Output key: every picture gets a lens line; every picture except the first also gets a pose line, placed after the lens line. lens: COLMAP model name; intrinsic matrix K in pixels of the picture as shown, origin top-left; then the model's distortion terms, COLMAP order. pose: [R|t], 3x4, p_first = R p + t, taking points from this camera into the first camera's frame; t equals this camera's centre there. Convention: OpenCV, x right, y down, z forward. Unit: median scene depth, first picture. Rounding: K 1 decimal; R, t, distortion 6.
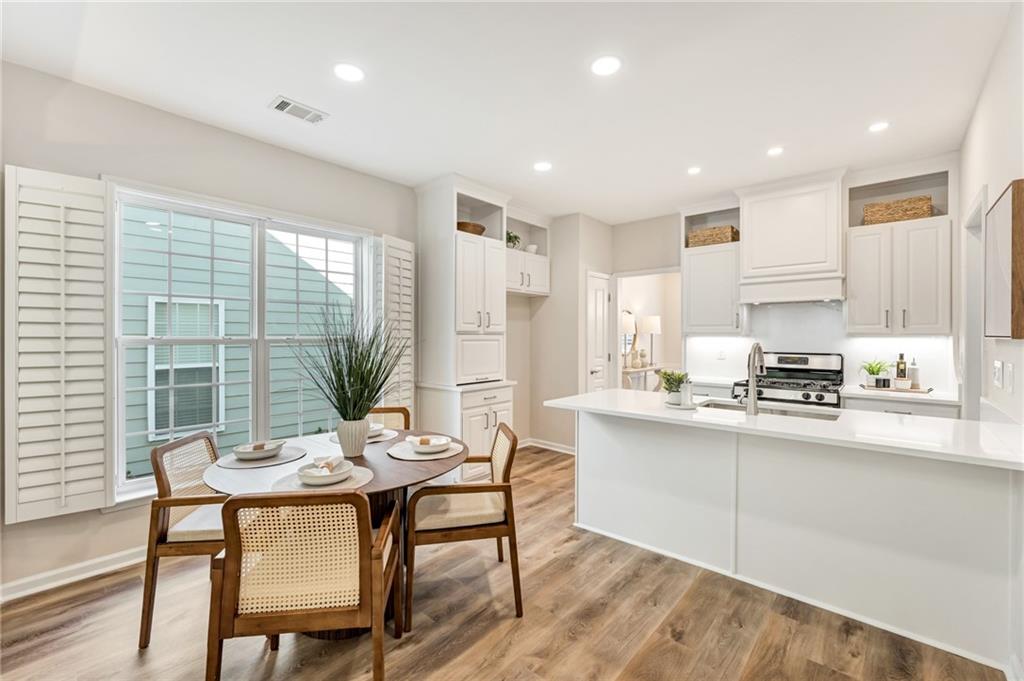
lens RADIAL K [[432.0, 0, 507.4], [0, 432.0, 340.2], [0, 0, 1]] dist [-0.009385, 0.001058]
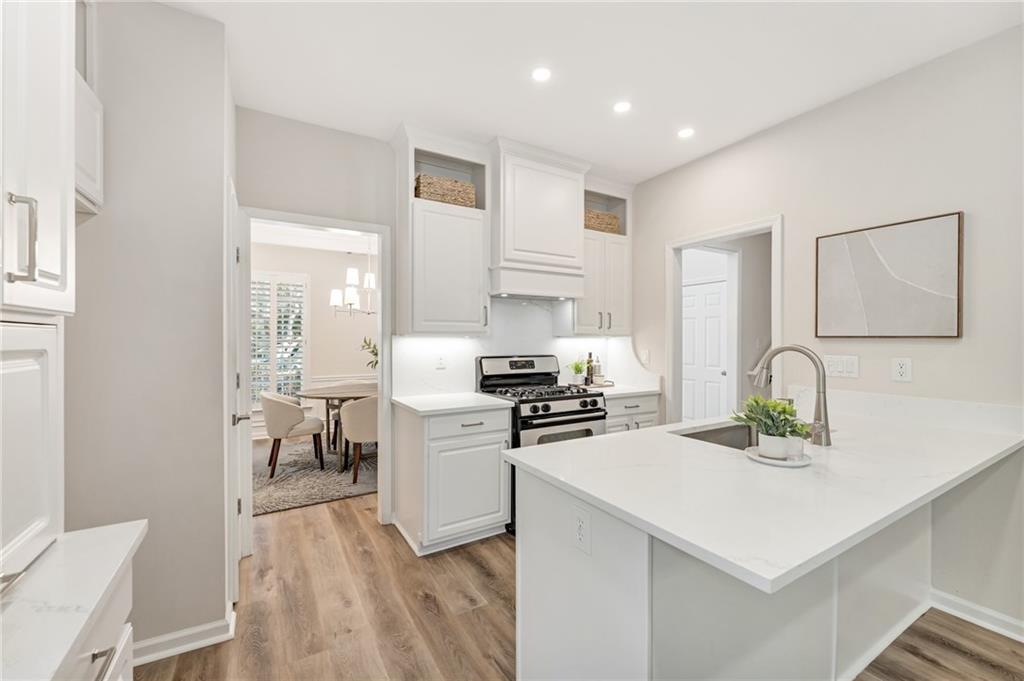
lens RADIAL K [[416.3, 0, 514.6], [0, 416.3, 341.0], [0, 0, 1]] dist [-0.001589, -0.000056]
pose [[0.298394, -0.006610, 0.954420, -0.190395], [0.007704, 0.999960, 0.004516, -0.005997], [-0.954412, 0.006005, 0.298433, 0.985492]]
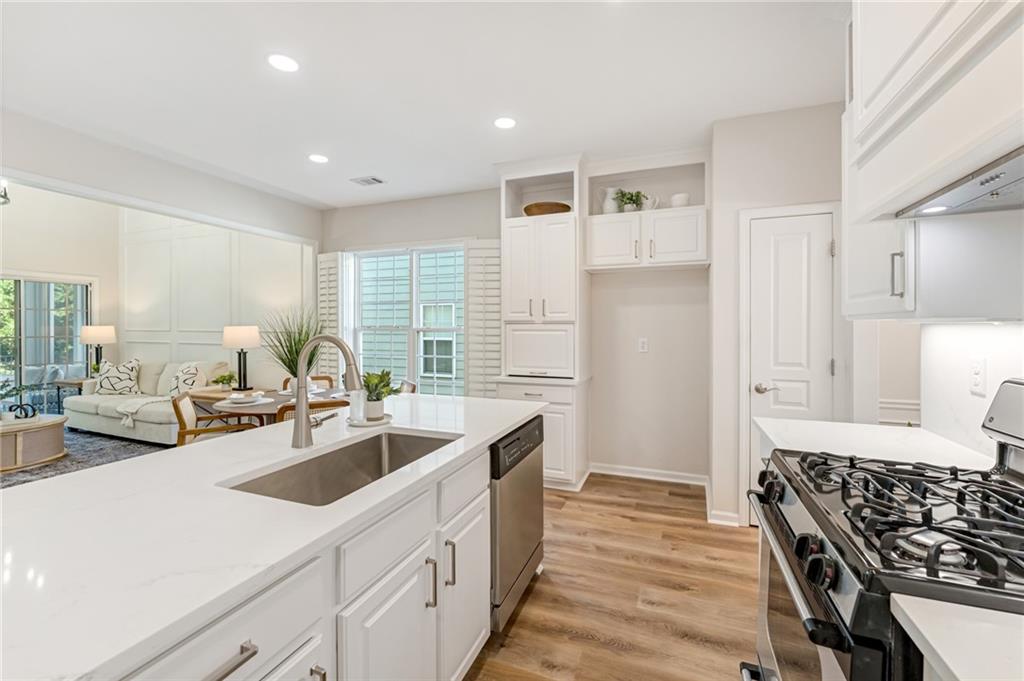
lens RADIAL K [[432.0, 0, 516.4], [0, 432.0, 326.6], [0, 0, 1]] dist [-0.009385, 0.001058]
pose [[0.346142, -0.000258, -0.938182, 0.993877], [-0.005647, 0.999981, -0.002358, -0.007027], [0.938165, 0.006114, 0.346135, 0.824661]]
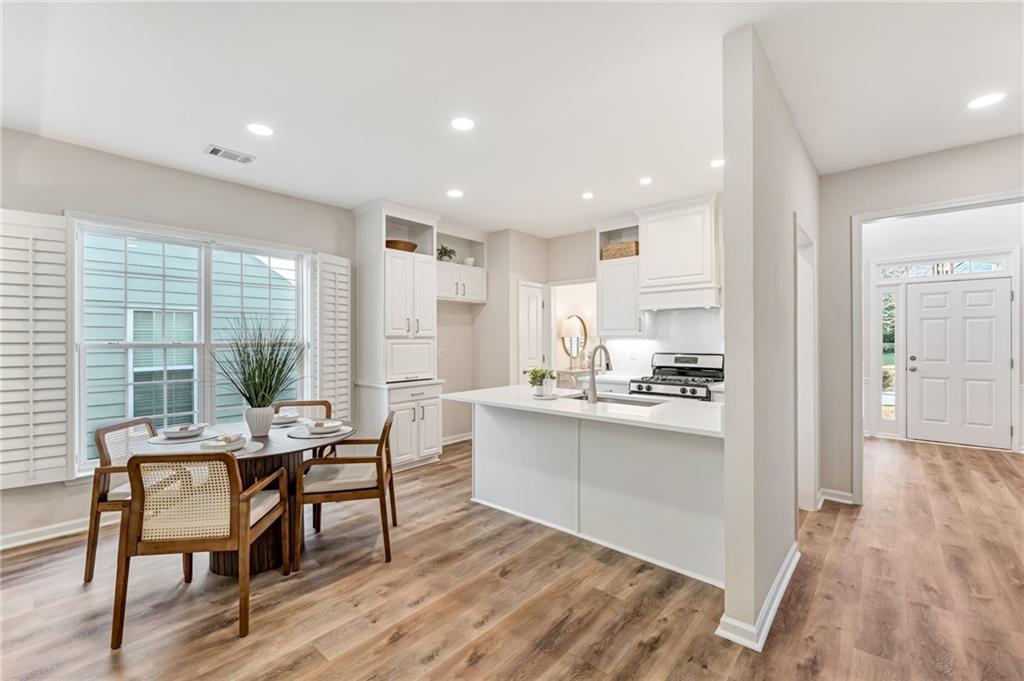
lens RADIAL K [[432.0, 0, 509.7], [0, 432.0, 342.3], [0, 0, 1]] dist [-0.009385, 0.001058]
pose [[0.999986, -0.005112, -0.001148, 0.258230], [0.005107, 0.999980, -0.003765, 0.002630], [0.001167, 0.003759, 0.999992, -0.177429]]
